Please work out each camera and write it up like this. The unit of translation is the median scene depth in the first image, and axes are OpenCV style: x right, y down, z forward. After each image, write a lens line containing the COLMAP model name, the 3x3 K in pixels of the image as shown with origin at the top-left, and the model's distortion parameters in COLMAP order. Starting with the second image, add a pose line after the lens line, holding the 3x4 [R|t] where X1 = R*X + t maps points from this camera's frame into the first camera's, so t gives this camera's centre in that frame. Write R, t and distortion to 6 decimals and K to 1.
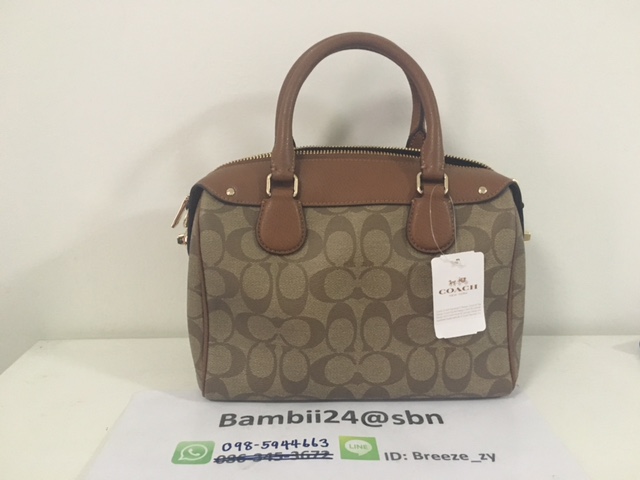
lens RADIAL K [[561.4, 0, 320.4], [0, 561.4, 241.4], [0, 0, 1]] dist [0.057033, -0.097138]
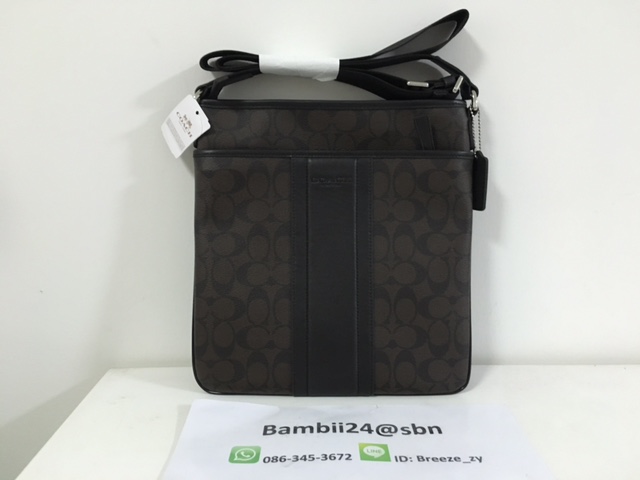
lens RADIAL K [[561.4, 0, 317.7], [0, 561.4, 240.2], [0, 0, 1]] dist [0.057033, -0.097138]
pose [[0.999710, -0.001095, -0.024047, -0.027553], [0.000191, 0.999295, -0.037534, -0.061161], [0.024071, 0.037519, 0.999006, -0.282568]]
